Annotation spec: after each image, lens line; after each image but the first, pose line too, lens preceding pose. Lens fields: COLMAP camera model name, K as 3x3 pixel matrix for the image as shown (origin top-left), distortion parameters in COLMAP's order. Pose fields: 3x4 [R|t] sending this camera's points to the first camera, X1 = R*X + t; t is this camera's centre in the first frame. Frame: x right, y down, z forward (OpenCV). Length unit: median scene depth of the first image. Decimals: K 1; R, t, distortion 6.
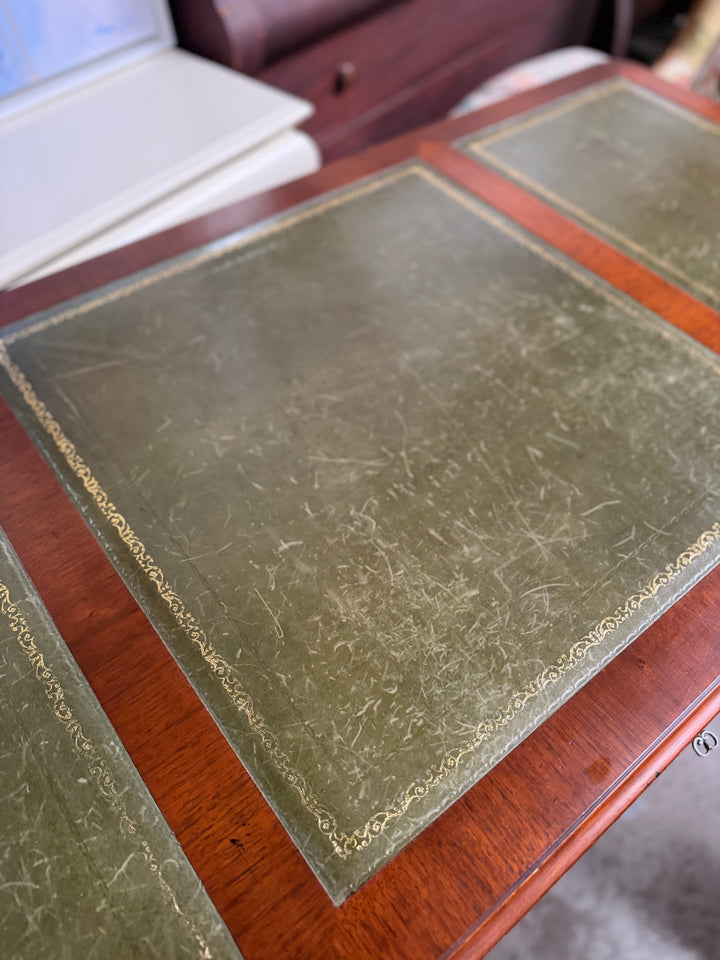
lens RADIAL K [[690.1, 0, 368.3], [0, 690.1, 478.6], [0, 0, 1]] dist [0.024944, -0.039697]
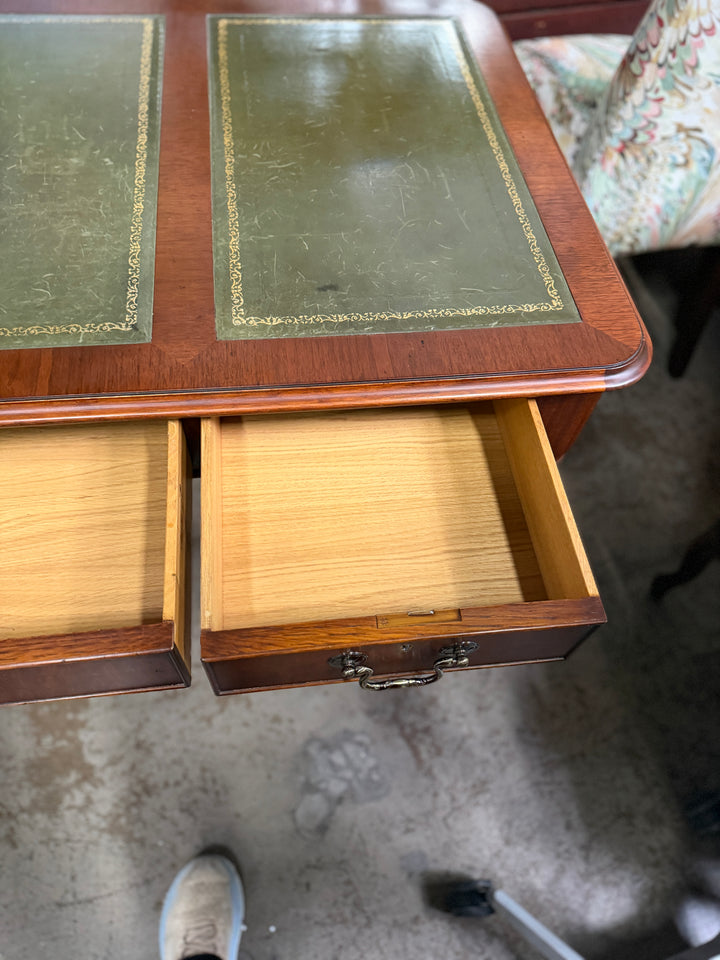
lens RADIAL K [[690.1, 0, 363.7], [0, 690.1, 481.0], [0, 0, 1]] dist [0.024944, -0.039697]
pose [[0.853752, 0.452792, -0.257076, 1.500710], [-0.439735, 0.891405, 0.109681, -0.136287], [0.278822, 0.019405, 0.960147, 0.164415]]
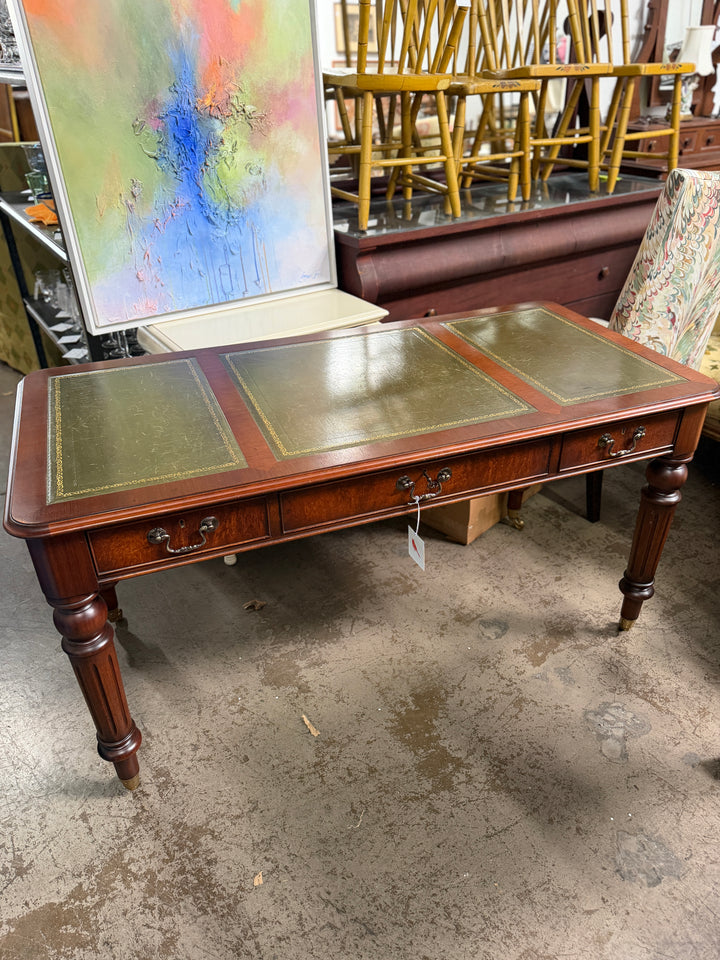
lens RADIAL K [[690.1, 0, 358.3], [0, 690.1, 474.5], [0, 0, 1]] dist [0.024944, -0.039697]
pose [[0.952218, 0.123289, -0.279429, 0.912065], [-0.219652, 0.912135, -0.346066, 1.267223], [0.212211, 0.390908, 0.895633, -1.340577]]
